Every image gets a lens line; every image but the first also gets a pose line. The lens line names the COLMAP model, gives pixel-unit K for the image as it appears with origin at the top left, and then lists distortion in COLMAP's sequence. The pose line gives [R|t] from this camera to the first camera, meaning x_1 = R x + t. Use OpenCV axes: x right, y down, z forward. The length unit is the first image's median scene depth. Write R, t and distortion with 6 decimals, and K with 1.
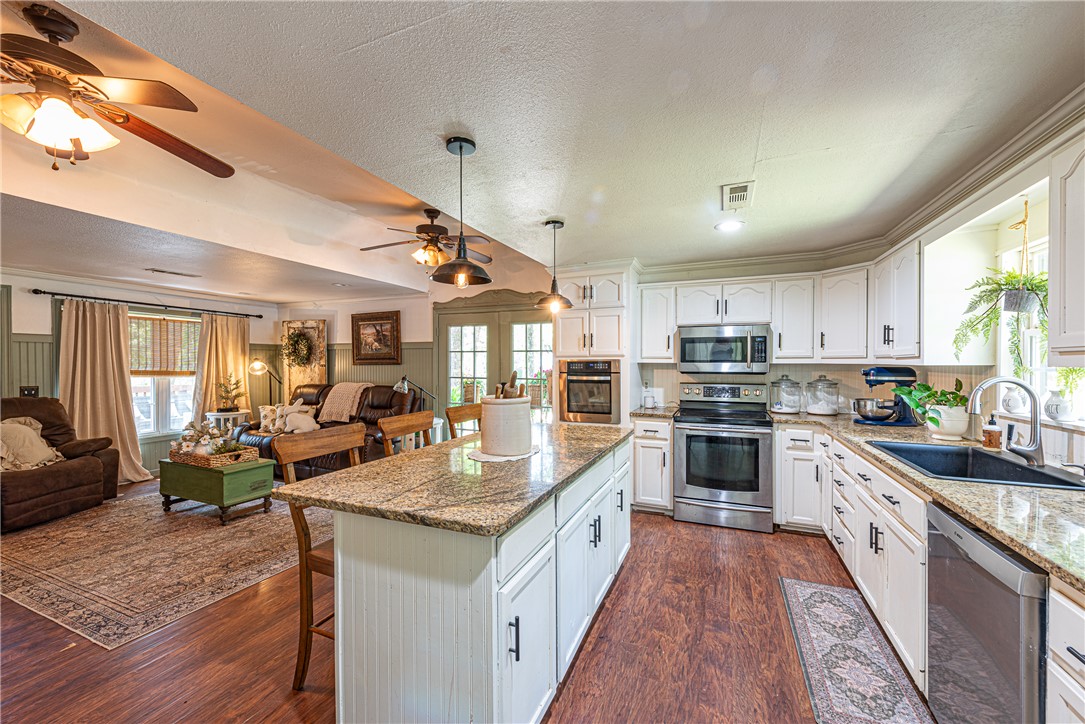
lens RADIAL K [[427.2, 0, 551.1], [0, 427.2, 367.5], [0, 0, 1]] dist [0.011007, -0.003846]
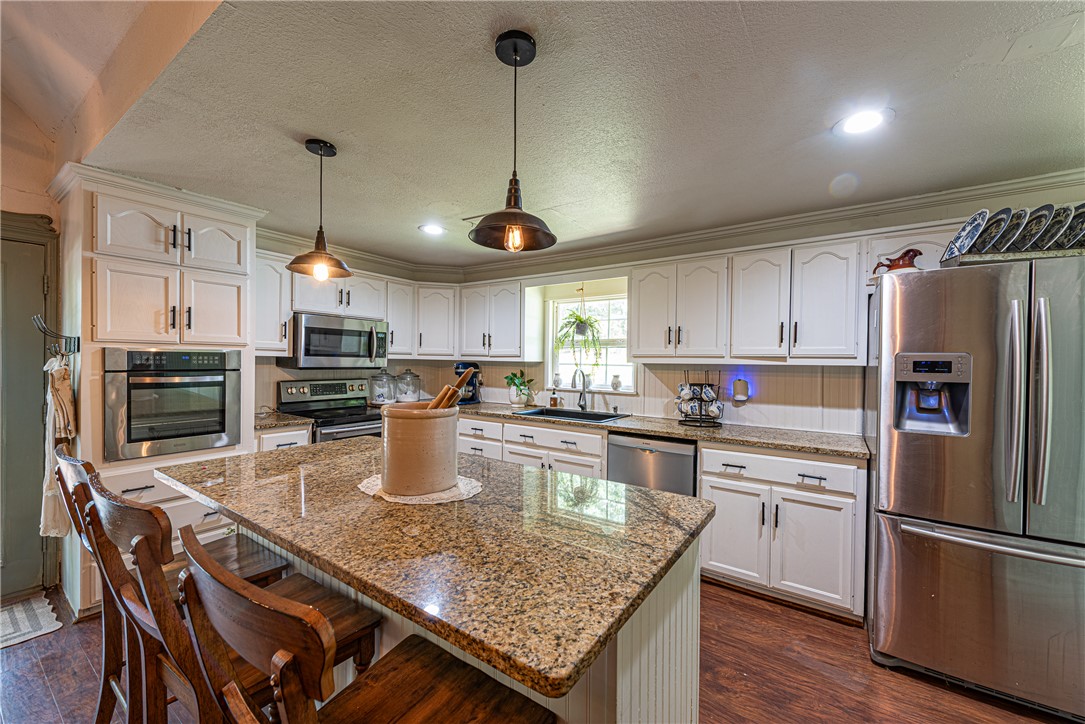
lens RADIAL K [[427.2, 0, 545.3], [0, 427.2, 371.5], [0, 0, 1]] dist [0.011007, -0.003846]
pose [[0.201339, -0.020701, 0.979303, -0.383534], [-0.004812, 0.999744, 0.022123, -0.002645], [-0.979510, -0.009166, 0.201187, 0.344299]]
